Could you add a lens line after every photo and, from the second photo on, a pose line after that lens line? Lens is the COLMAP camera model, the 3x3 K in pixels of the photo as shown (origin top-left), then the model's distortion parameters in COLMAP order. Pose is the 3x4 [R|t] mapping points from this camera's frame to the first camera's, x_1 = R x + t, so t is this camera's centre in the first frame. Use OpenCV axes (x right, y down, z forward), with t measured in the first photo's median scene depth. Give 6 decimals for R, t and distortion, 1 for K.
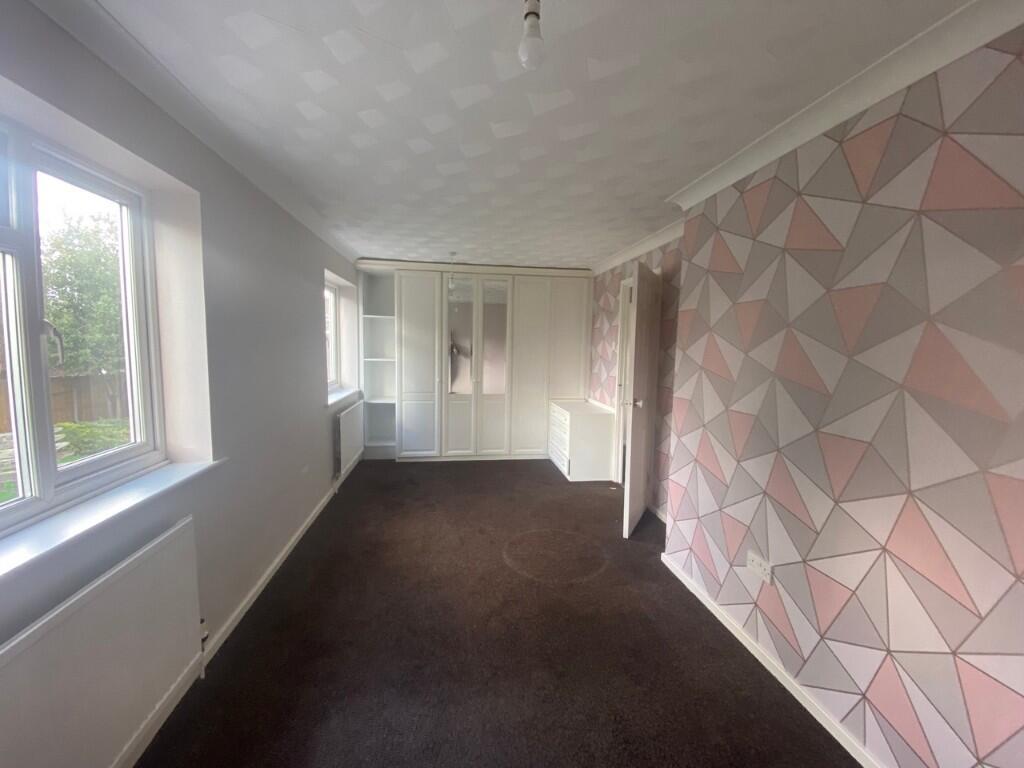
lens RADIAL K [[407.2, 0, 512.0], [0, 407.2, 384.0], [0, 0, 1]] dist [0.028134, -0.022625]
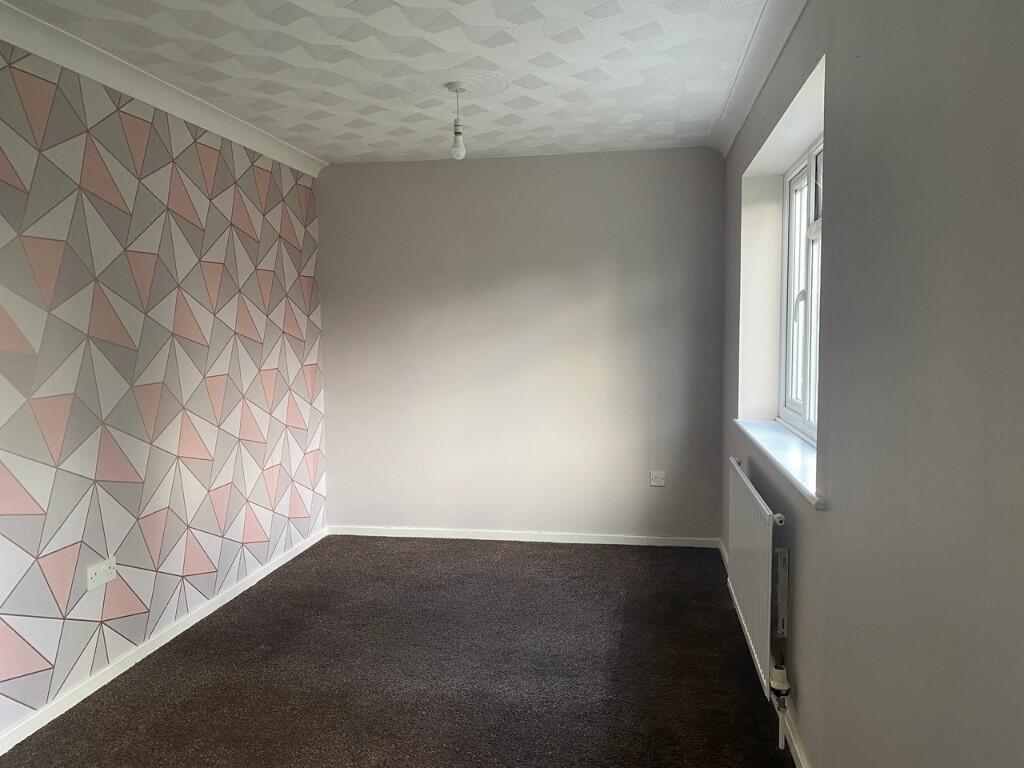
lens RADIAL K [[772.6, 0, 496.7], [0, 772.6, 382.7], [0, 0, 1]] dist [0.028046, -0.005223]
pose [[-0.940377, -0.033223, 0.338507, -0.731410], [0.029235, 0.983640, 0.177757, -0.203588], [-0.338874, 0.177055, -0.924022, 2.377531]]
